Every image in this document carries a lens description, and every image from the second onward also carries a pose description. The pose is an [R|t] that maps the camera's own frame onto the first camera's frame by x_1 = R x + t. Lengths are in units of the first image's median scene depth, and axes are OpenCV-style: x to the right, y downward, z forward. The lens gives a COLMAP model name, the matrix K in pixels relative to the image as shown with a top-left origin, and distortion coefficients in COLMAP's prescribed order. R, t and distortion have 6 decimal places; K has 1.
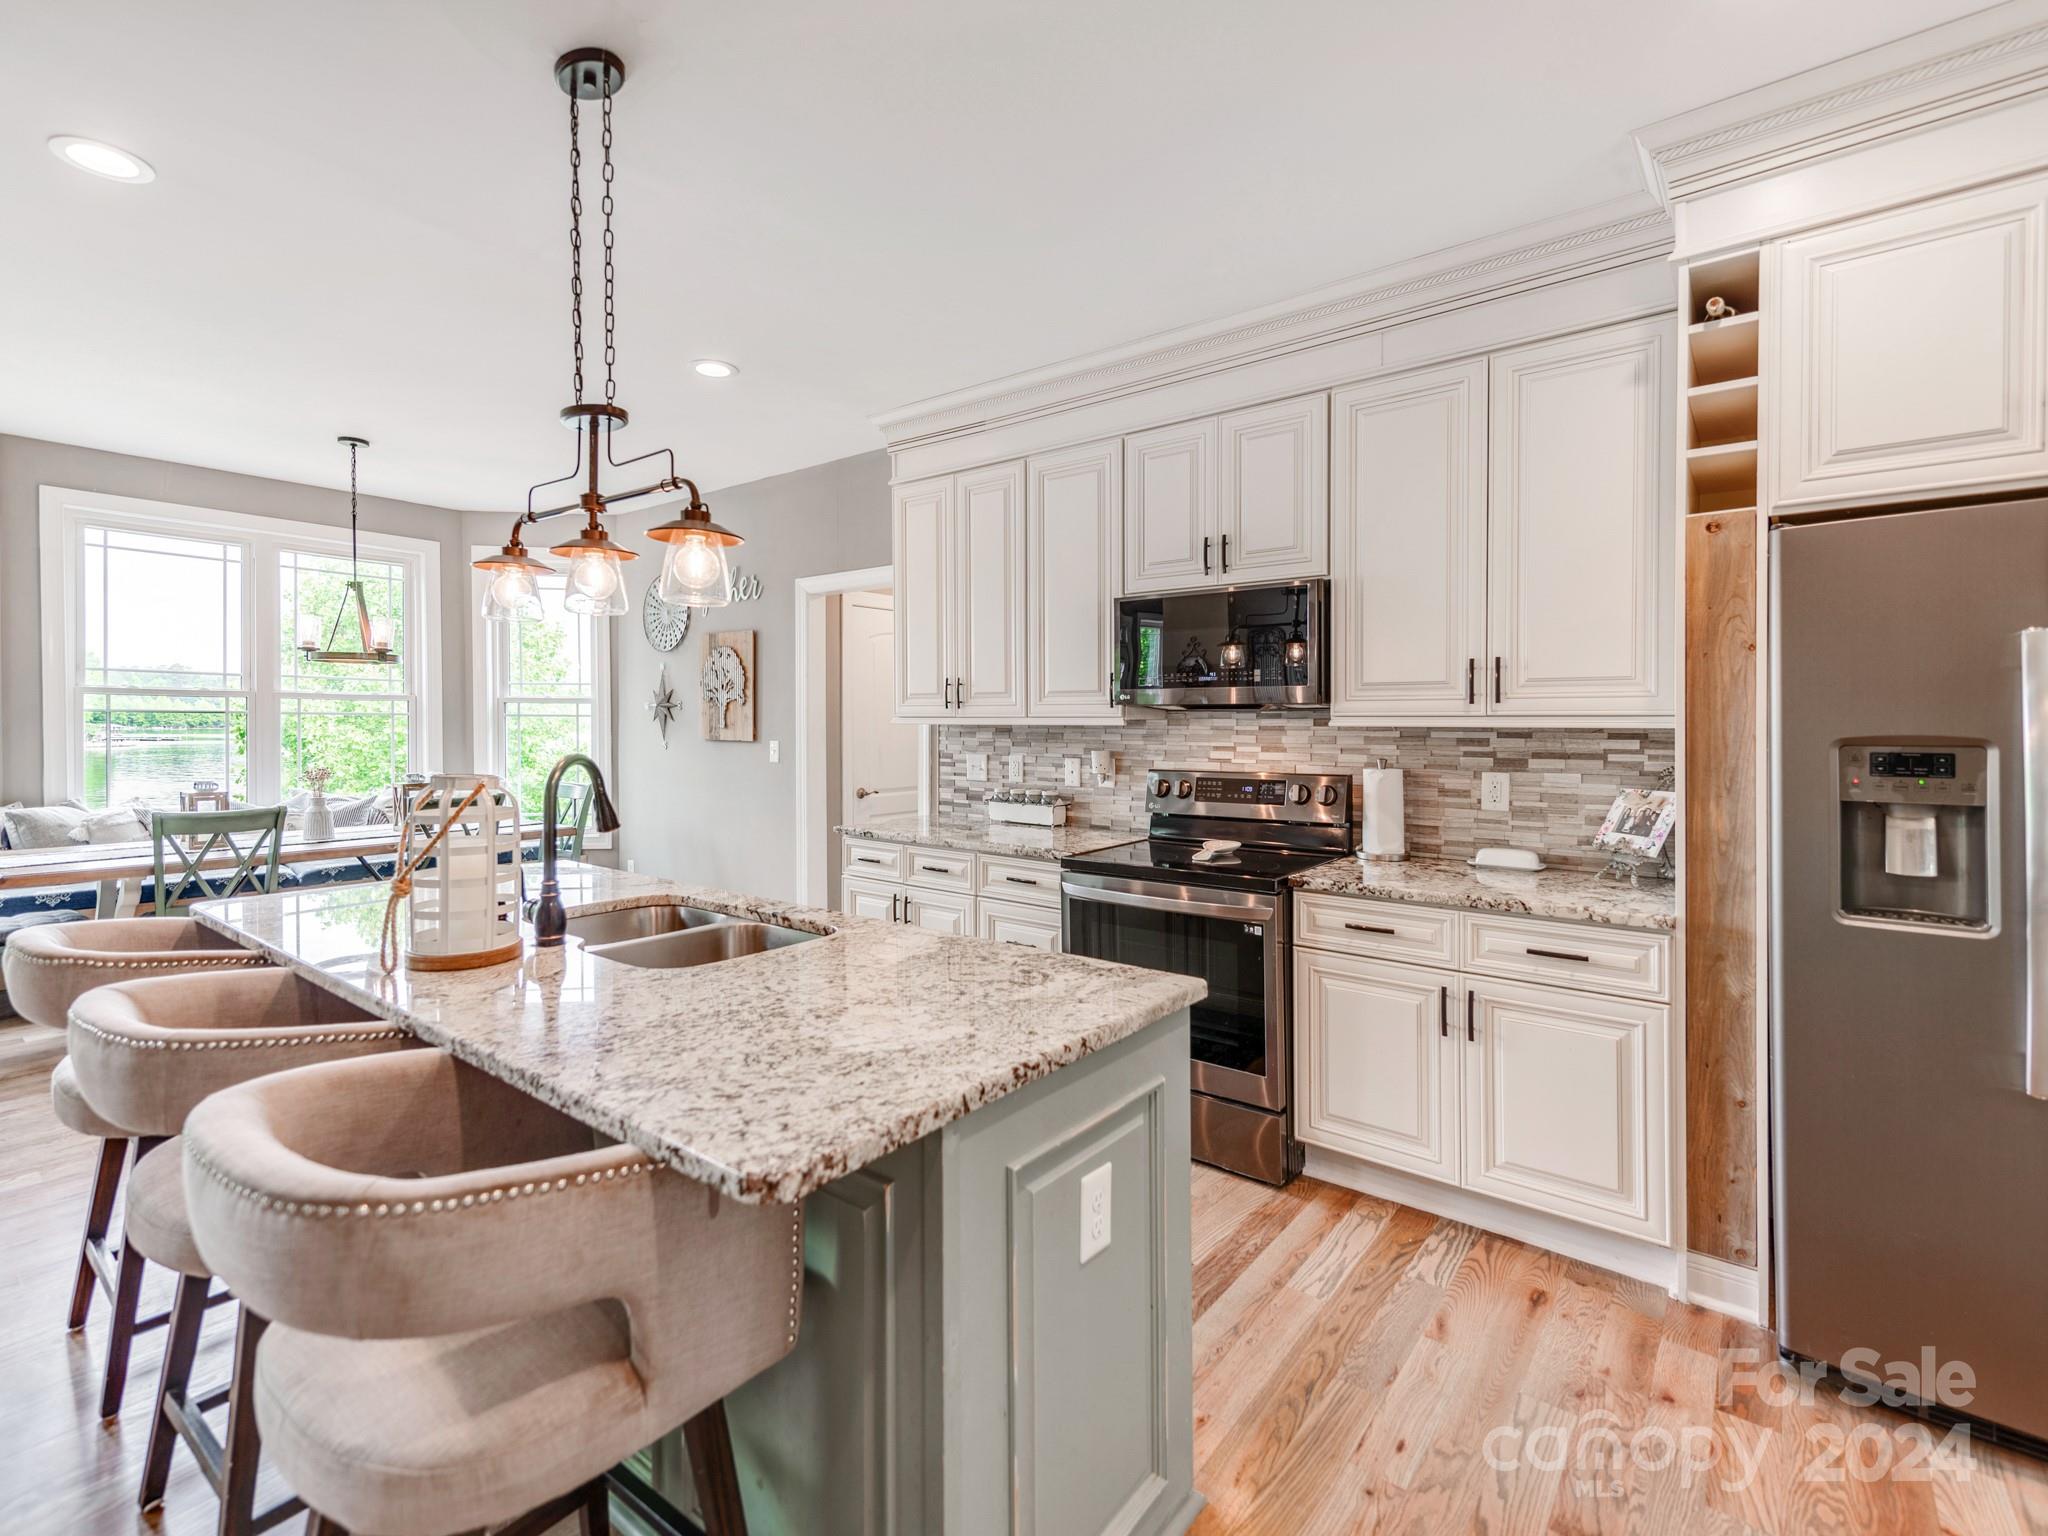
lens RADIAL K [[887.3, 0, 1032.7], [0, 887.3, 709.5], [0, 0, 1]] dist [-0.000998, 0.000024]
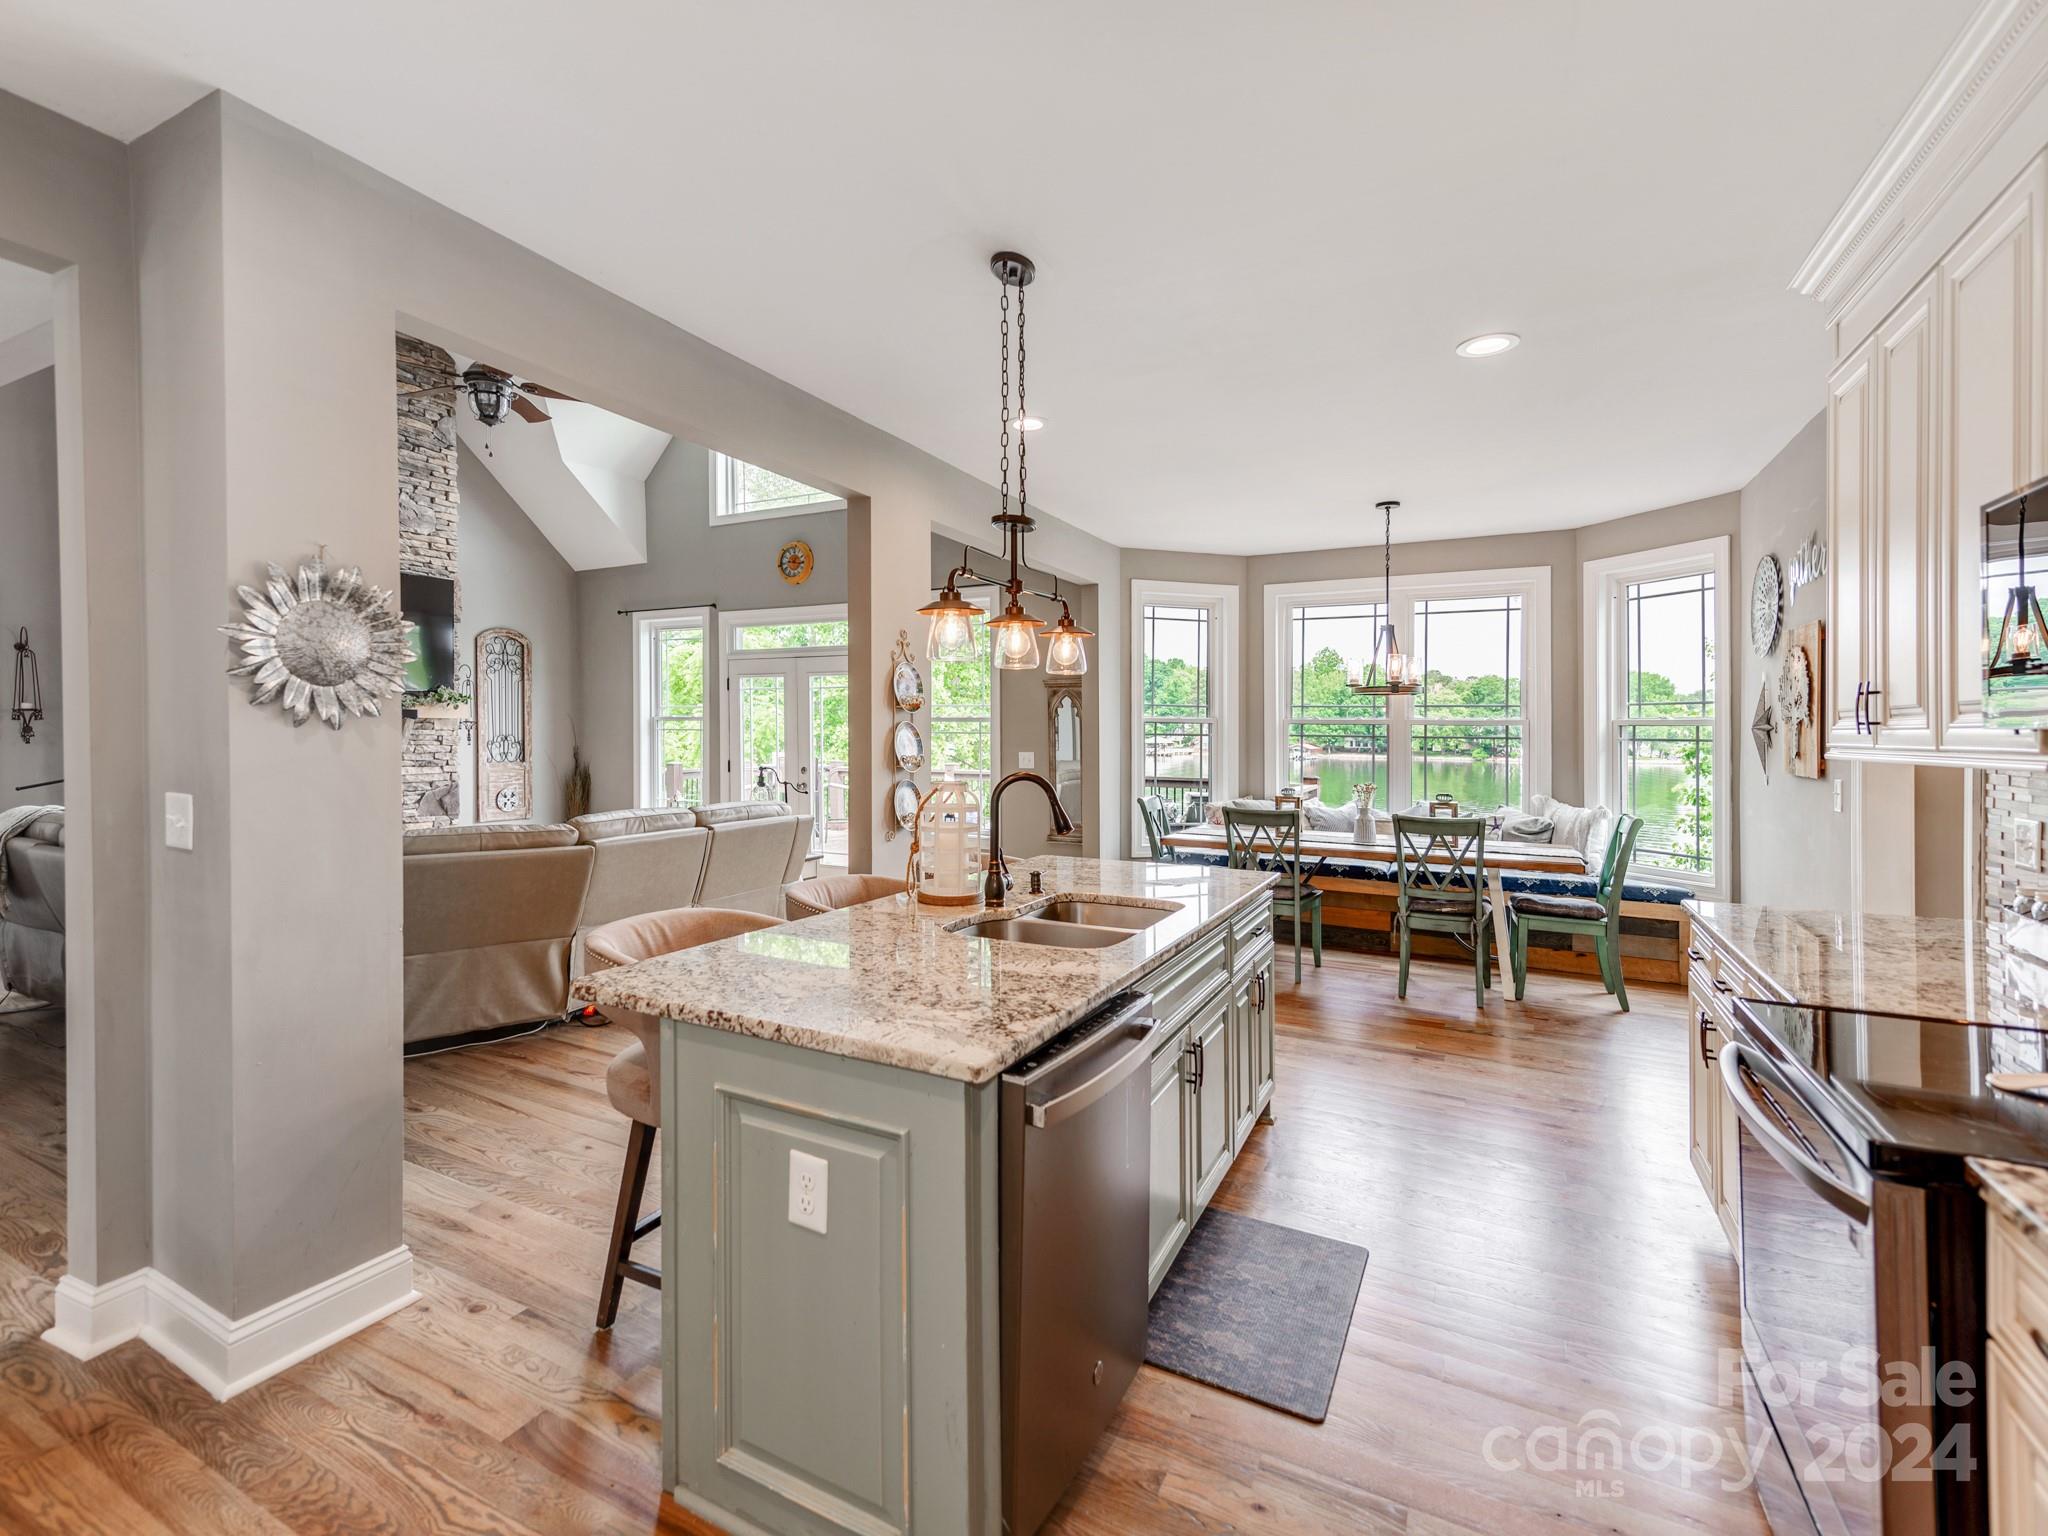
lens RADIAL K [[943.1, 0, 1029.2], [0, 943.1, 745.1], [0, 0, 1]] dist [0.001780, 0.000109]
pose [[0.206494, 0.009058, -0.978406, 0.396113], [0.007261, 0.999915, 0.010789, -0.003624], [0.978421, -0.009333, 0.206410, 0.314659]]
